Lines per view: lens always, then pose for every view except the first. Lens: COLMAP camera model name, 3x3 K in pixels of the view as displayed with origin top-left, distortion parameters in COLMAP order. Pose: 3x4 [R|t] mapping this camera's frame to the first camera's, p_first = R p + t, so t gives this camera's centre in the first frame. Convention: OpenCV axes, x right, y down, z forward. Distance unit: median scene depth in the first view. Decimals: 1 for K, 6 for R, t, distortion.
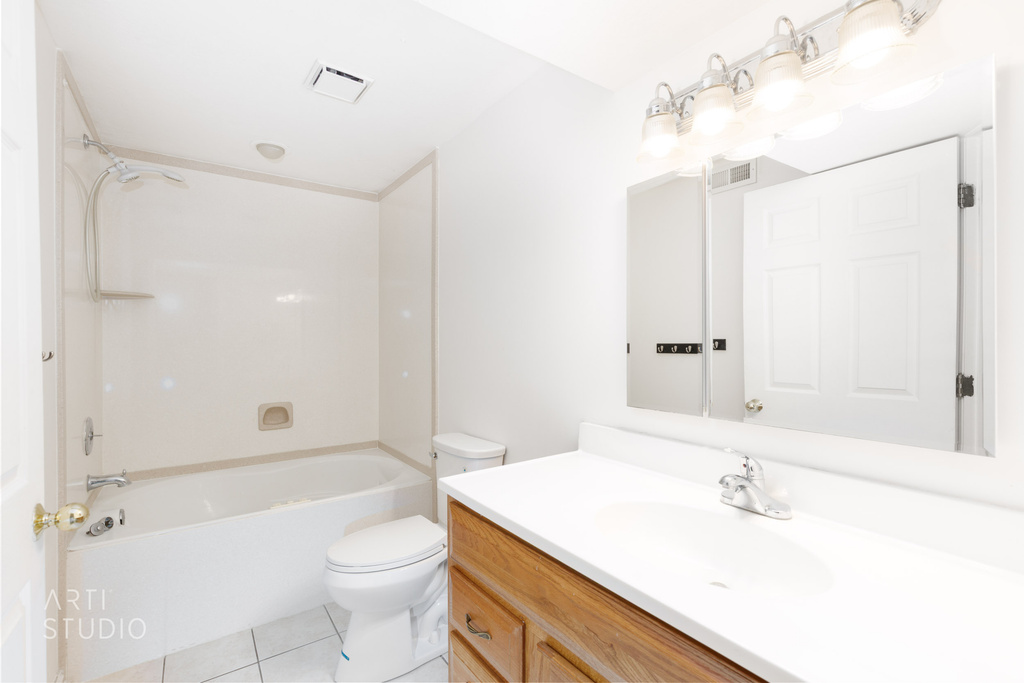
lens RADIAL K [[459.7, 0, 510.3], [0, 459.7, 343.3], [0, 0, 1]] dist [0.003345, 0.000159]
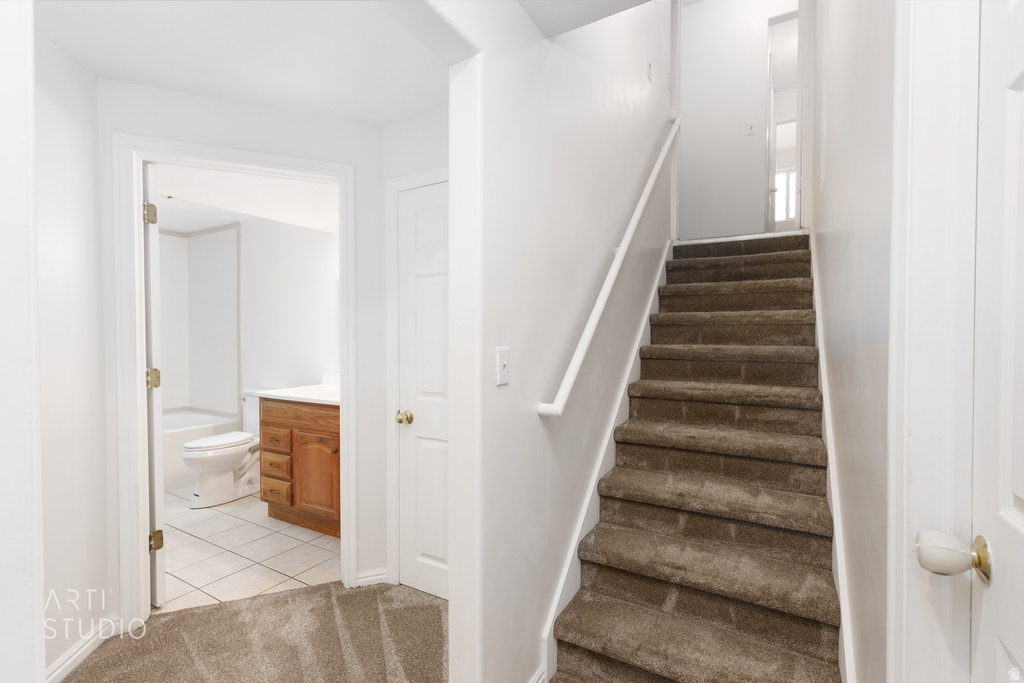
lens RADIAL K [[459.7, 0, 510.3], [0, 459.7, 343.3], [0, 0, 1]] dist [0.003345, 0.000159]
pose [[0.908885, -0.004794, 0.417019, 0.042989], [-0.001092, 0.999903, 0.013874, -0.005059], [-0.417045, -0.013065, 0.908792, -1.291043]]
